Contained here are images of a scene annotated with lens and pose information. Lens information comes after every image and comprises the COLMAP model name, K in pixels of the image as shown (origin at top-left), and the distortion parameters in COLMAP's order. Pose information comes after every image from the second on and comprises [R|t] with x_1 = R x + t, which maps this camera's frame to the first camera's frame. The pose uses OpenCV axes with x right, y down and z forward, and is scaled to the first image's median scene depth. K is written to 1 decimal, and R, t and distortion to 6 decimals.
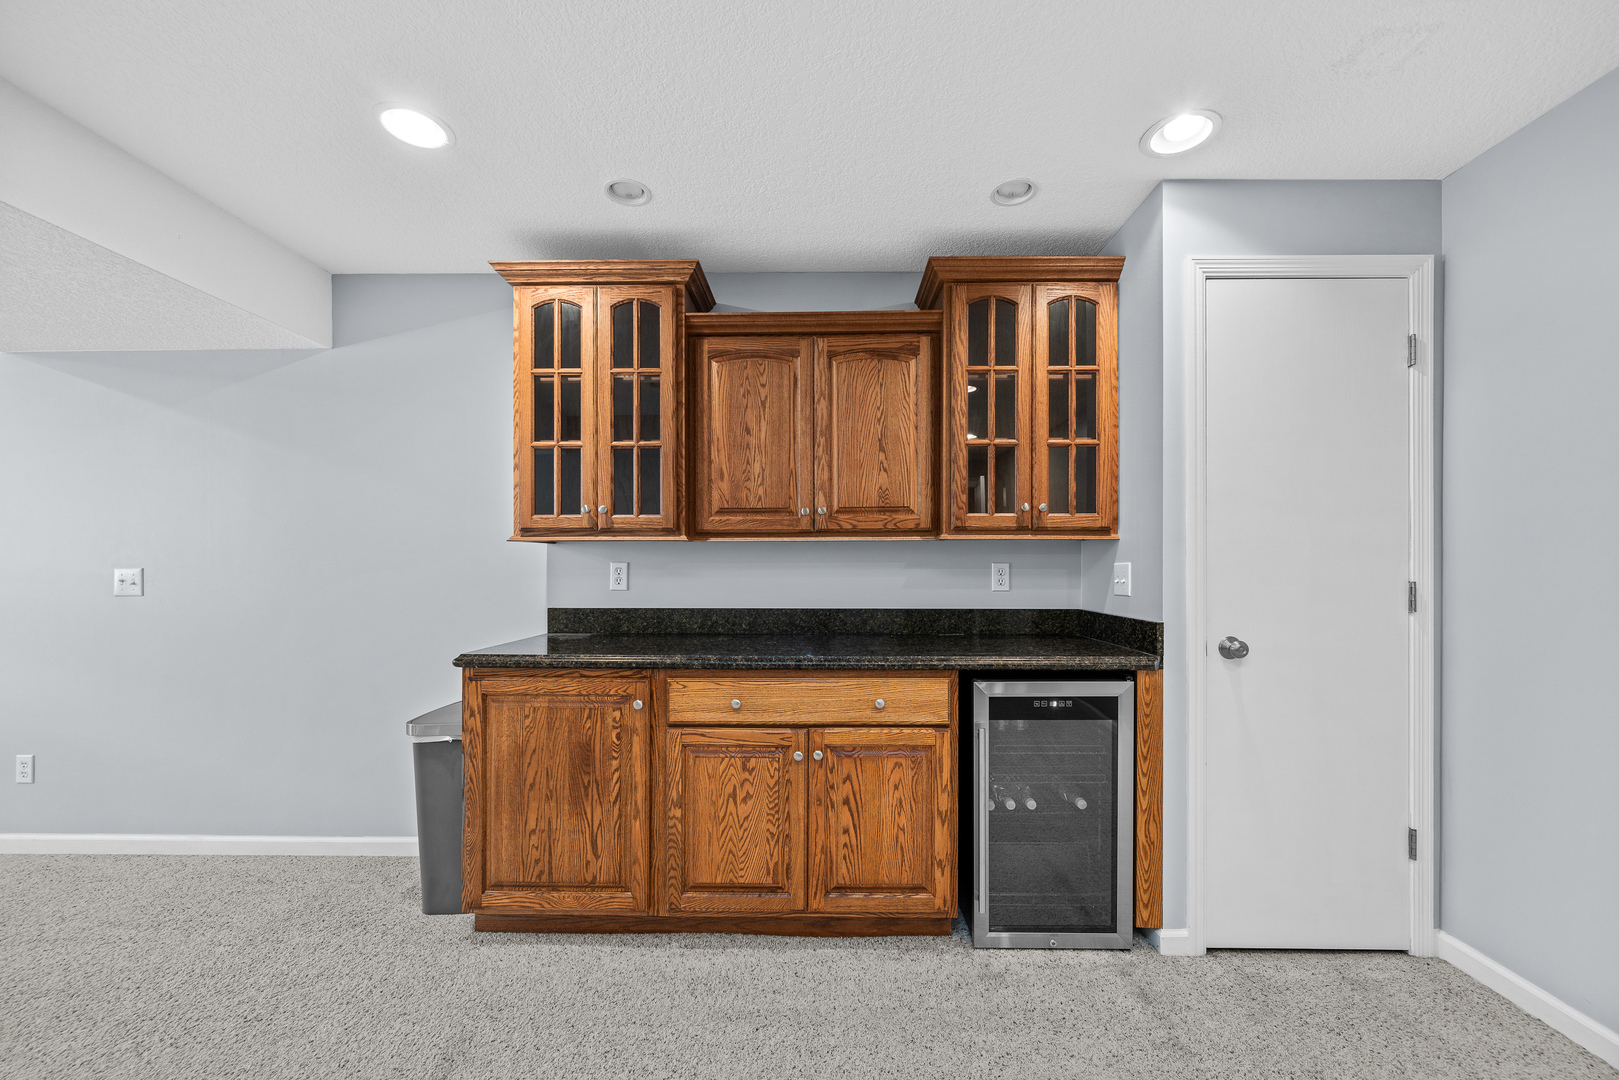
lens RADIAL K [[638.9, 0, 807.3], [0, 638.9, 566.1], [0, 0, 1]] dist [0.000270, 0.000491]
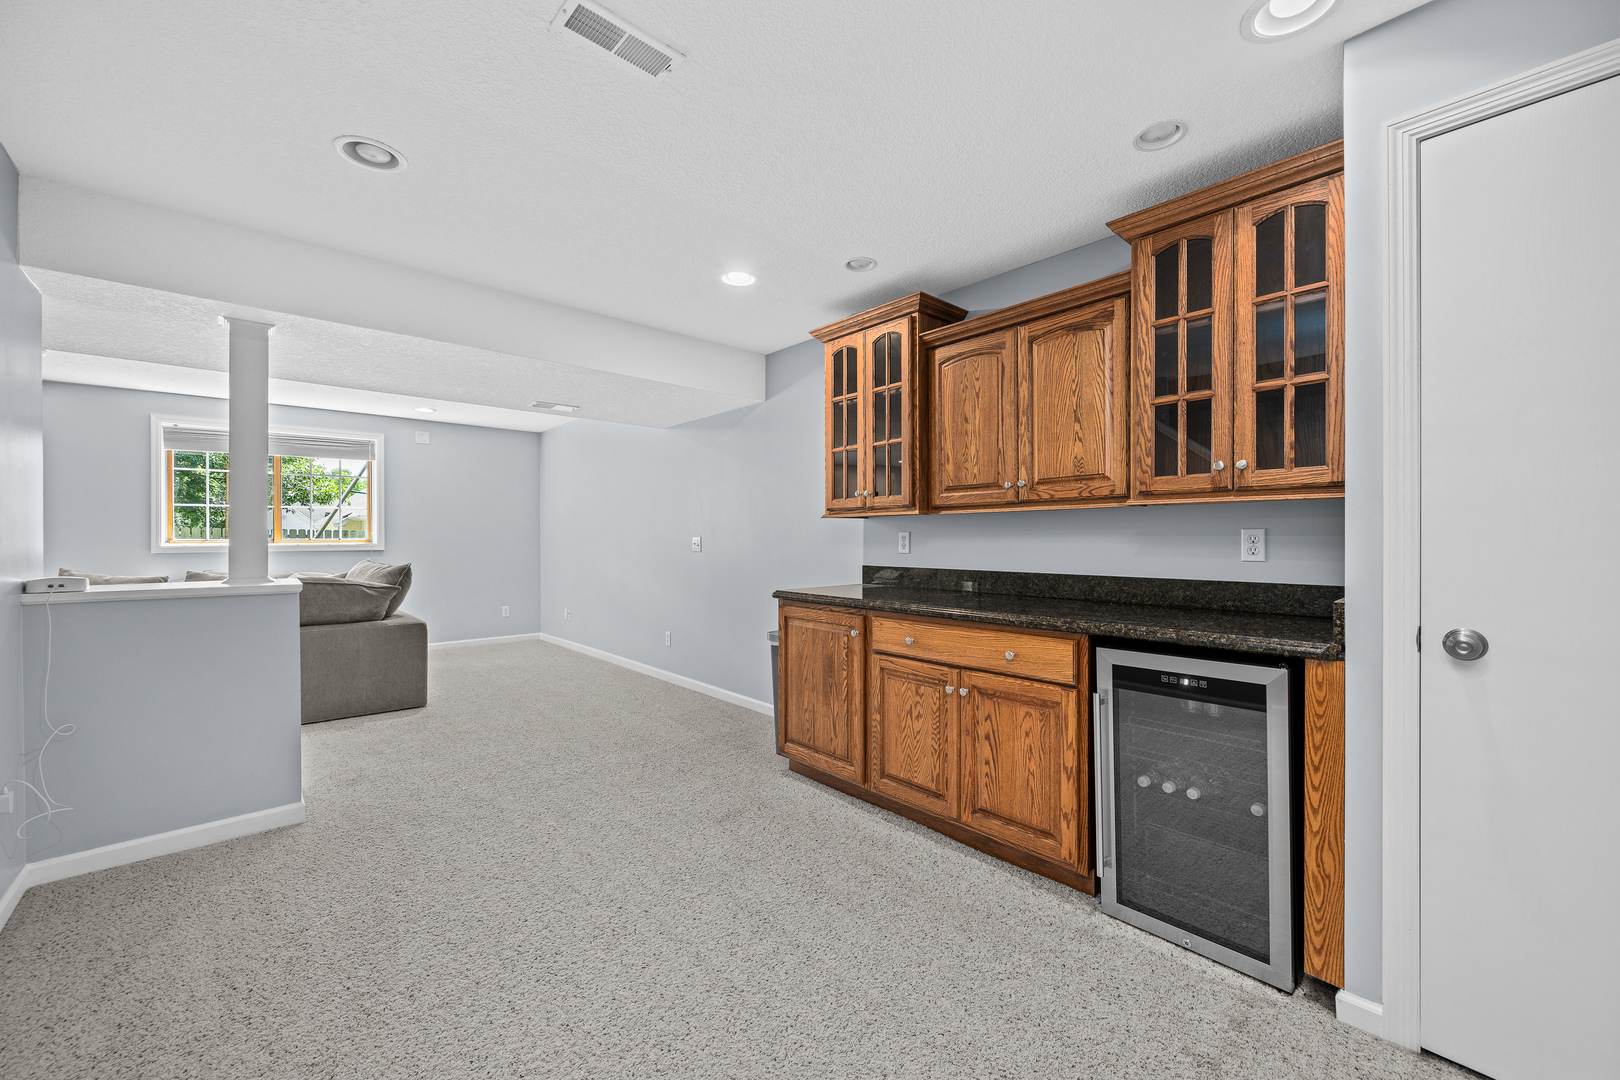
lens RADIAL K [[639.3, 0, 820.4], [0, 639.3, 536.4], [0, 0, 1]] dist [0.000270, 0.000491]
pose [[0.685459, -0.003024, -0.728105, 0.672915], [0.003159, 0.999994, -0.001180, 0.005605], [0.728104, -0.001491, 0.685465, -0.011372]]
